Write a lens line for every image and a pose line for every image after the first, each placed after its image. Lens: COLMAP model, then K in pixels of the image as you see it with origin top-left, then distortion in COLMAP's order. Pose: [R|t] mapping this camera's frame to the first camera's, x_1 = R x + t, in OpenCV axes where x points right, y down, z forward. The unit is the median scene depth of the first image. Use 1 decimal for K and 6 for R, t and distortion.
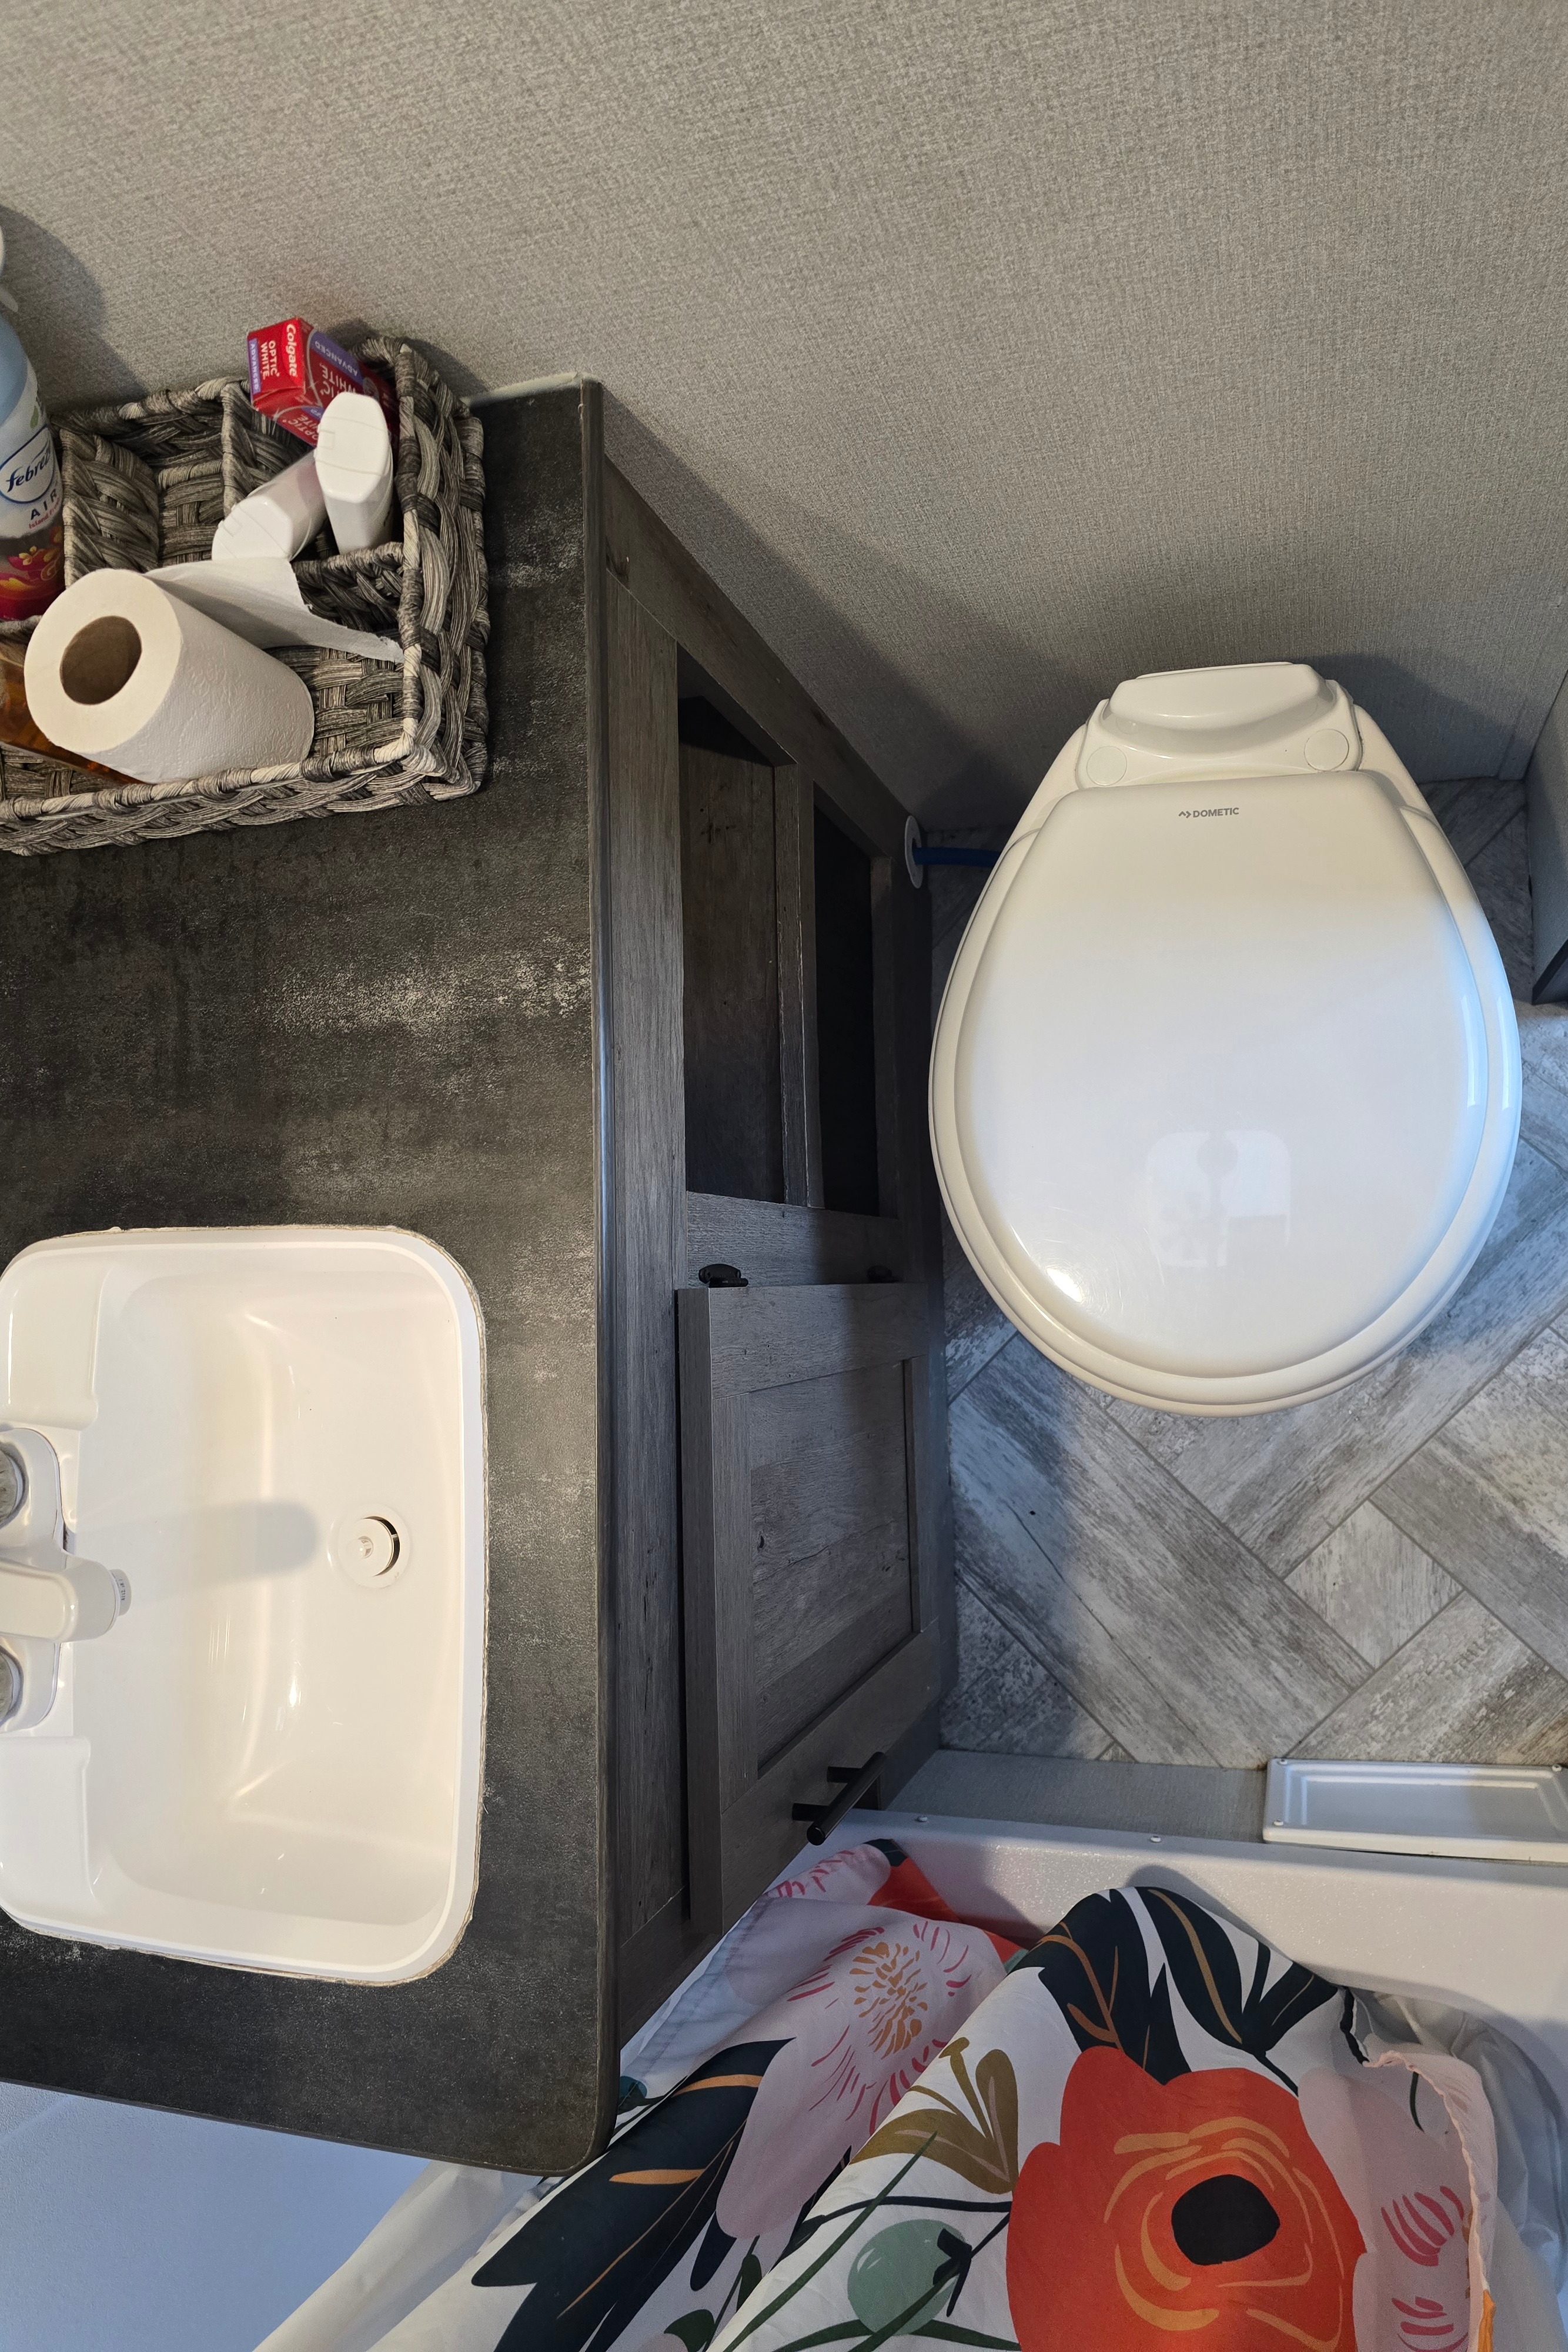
lens RADIAL K [[1552.4, 0, 784.0], [0, 1552.4, 1176.0], [0, 0, 1]] dist [-0.000429, -0.001246]
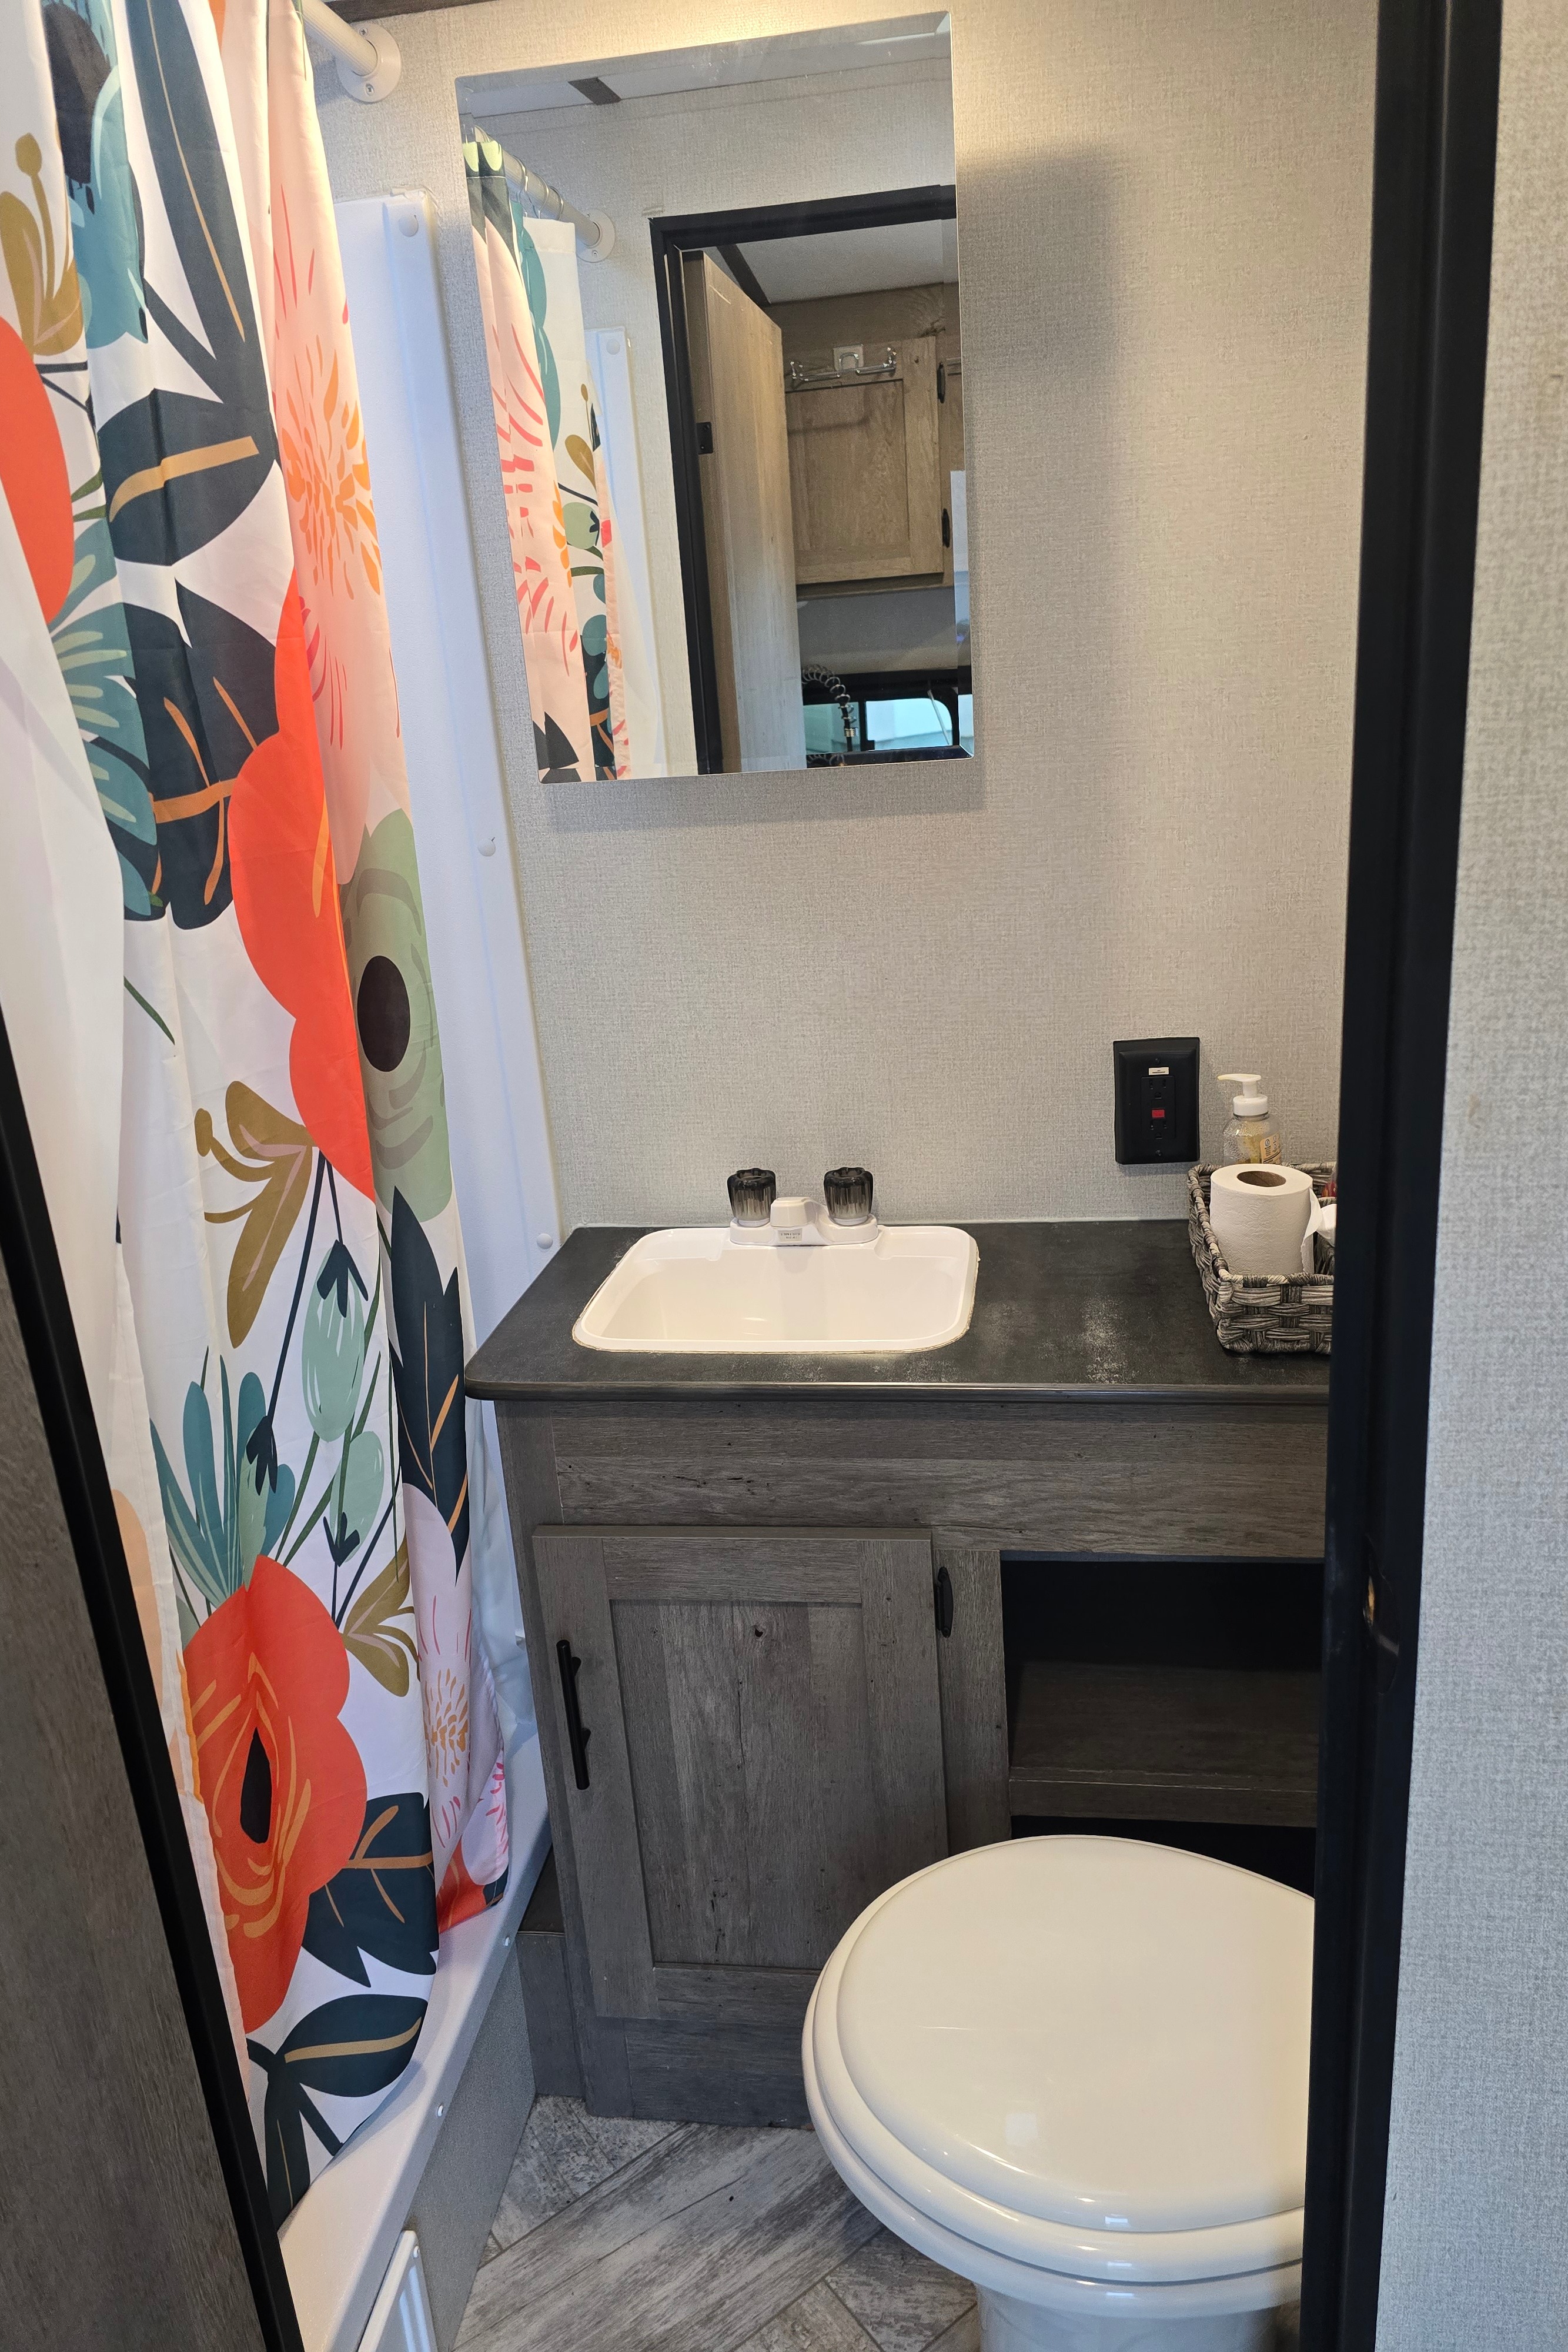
lens RADIAL K [[1552.4, 0, 784.0], [0, 1552.4, 1176.0], [0, 0, 1]] dist [-0.000429, -0.001246]
pose [[-0.133224, 0.602441, -0.786966, 0.561997], [-0.973668, 0.068654, 0.217387, -0.083734], [0.184991, 0.795205, 0.577431, -0.110659]]
